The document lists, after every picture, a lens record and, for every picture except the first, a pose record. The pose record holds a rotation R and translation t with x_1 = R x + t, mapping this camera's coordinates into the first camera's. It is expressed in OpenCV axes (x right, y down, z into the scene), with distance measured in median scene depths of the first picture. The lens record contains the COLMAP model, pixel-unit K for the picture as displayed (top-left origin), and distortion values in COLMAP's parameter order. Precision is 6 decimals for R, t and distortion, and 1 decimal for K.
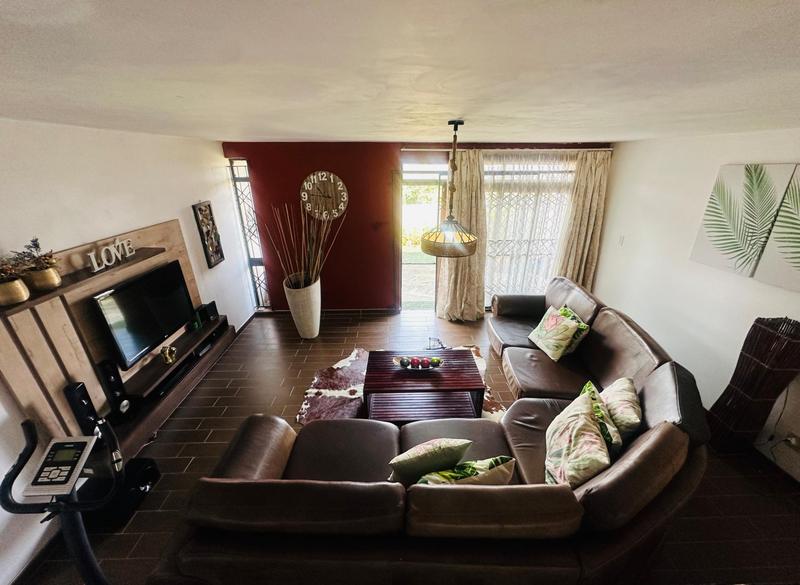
lens RADIAL K [[319.2, 0, 400.0], [0, 319.2, 292.5], [0, 0, 1]] dist [-0.000710, -0.000052]
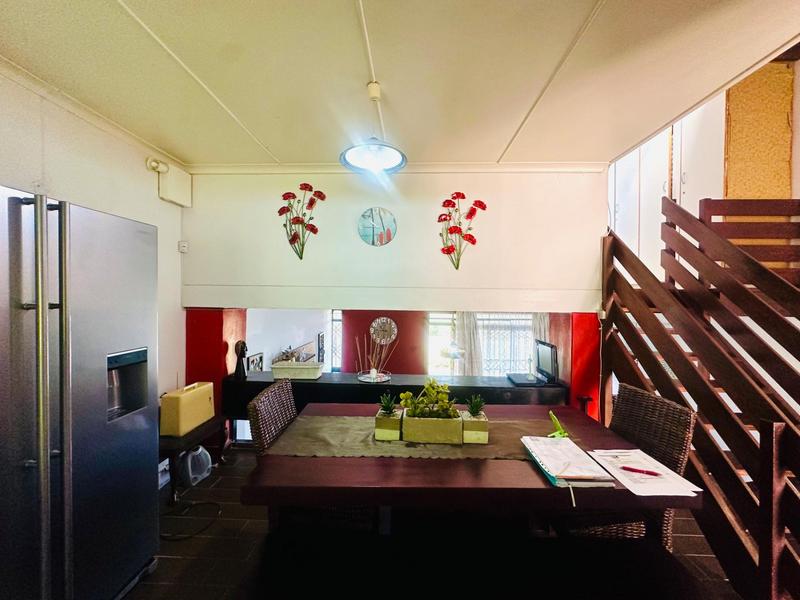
lens RADIAL K [[310.8, 0, 400.0], [0, 310.8, 300.0], [0, 0, 1]] dist [-0.033872, 0.000012]
pose [[0.997534, 0.013944, -0.068784, -0.037371], [-0.037965, 0.931501, -0.361751, 0.143832], [0.059028, 0.363470, 0.929734, -0.600349]]
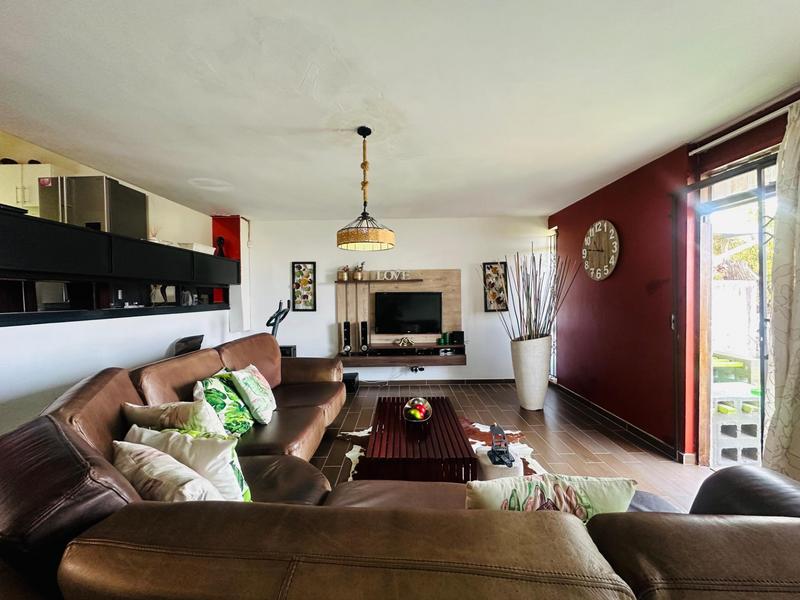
lens RADIAL K [[319.1, 0, 400.0], [0, 319.1, 300.0], [0, 0, 1]] dist [-0.001485, -0.000291]
pose [[-0.022456, 0.015984, -0.999620, 0.583361], [-0.363802, 0.931191, 0.023063, -0.021291], [0.931205, 0.364182, -0.015096, 0.595185]]
